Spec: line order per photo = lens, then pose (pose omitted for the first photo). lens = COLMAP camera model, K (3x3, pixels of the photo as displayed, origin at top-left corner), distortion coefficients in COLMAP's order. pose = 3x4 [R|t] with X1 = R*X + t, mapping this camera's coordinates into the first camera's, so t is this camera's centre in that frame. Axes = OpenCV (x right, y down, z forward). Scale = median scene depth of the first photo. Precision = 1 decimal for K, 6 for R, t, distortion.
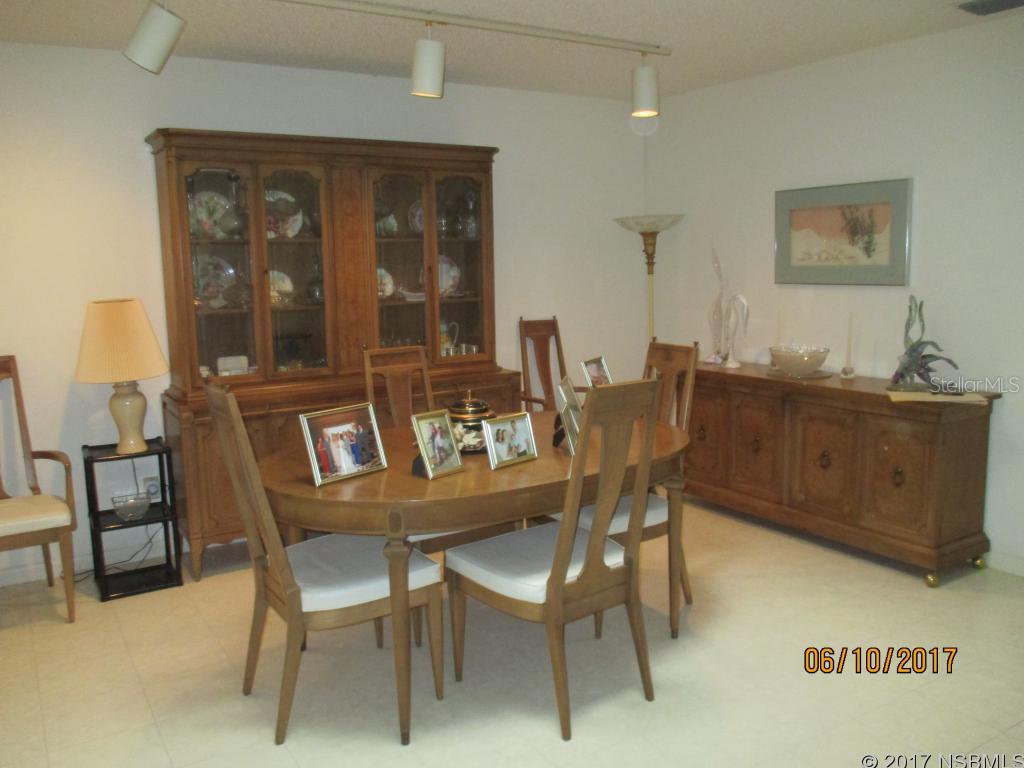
lens RADIAL K [[859.5, 0, 507.5], [0, 859.5, 379.0], [0, 0, 1]] dist [-0.017017, 0.031799]
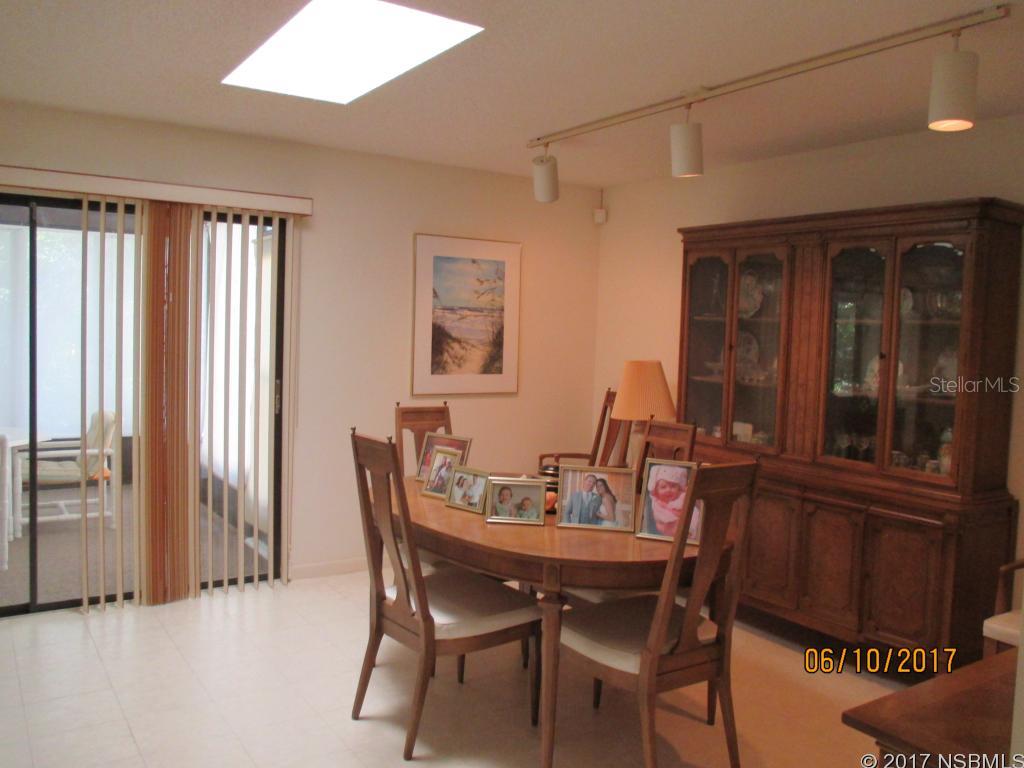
lens RADIAL K [[859.5, 0, 510.7], [0, 859.5, 386.6], [0, 0, 1]] dist [-0.017017, 0.031799]
pose [[0.000497, 0.097290, -0.995256, 0.789125], [-0.163801, 0.981822, 0.095895, -0.129025], [0.986493, 0.162976, 0.016424, 0.685693]]
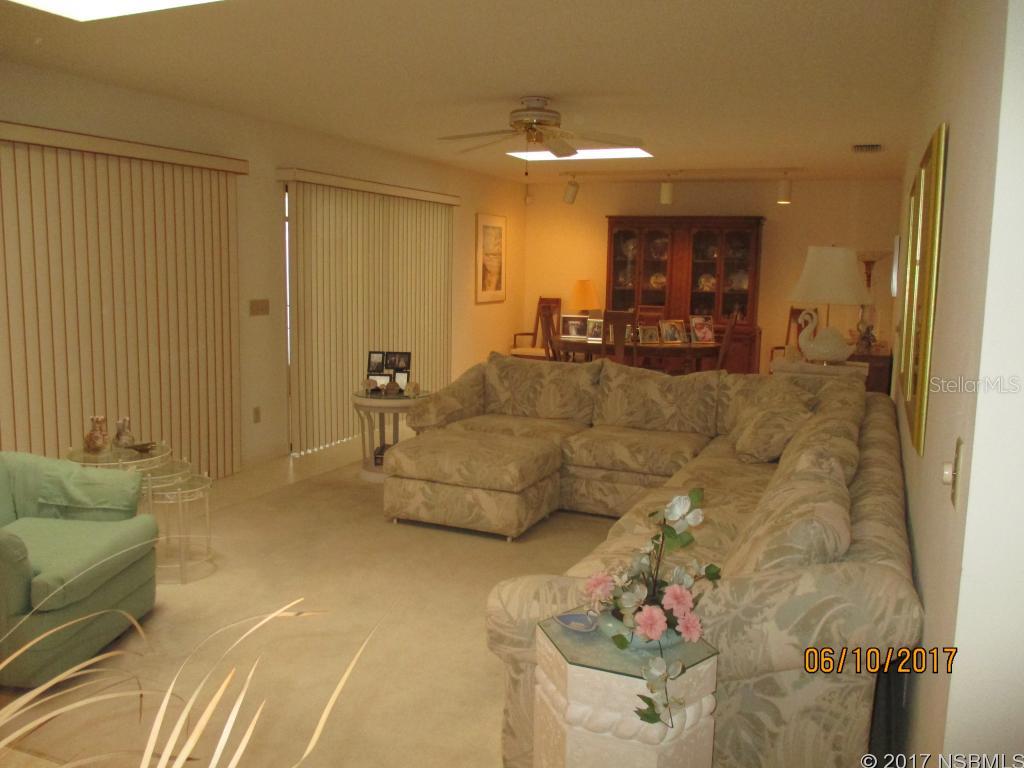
lens RADIAL K [[859.5, 0, 509.7], [0, 859.5, 381.4], [0, 0, 1]] dist [-0.017017, 0.031799]
pose [[0.560286, 0.149335, -0.814726, 1.461563], [-0.147502, 0.985880, 0.079270, 0.036416], [0.815060, 0.075759, 0.574402, -0.631894]]
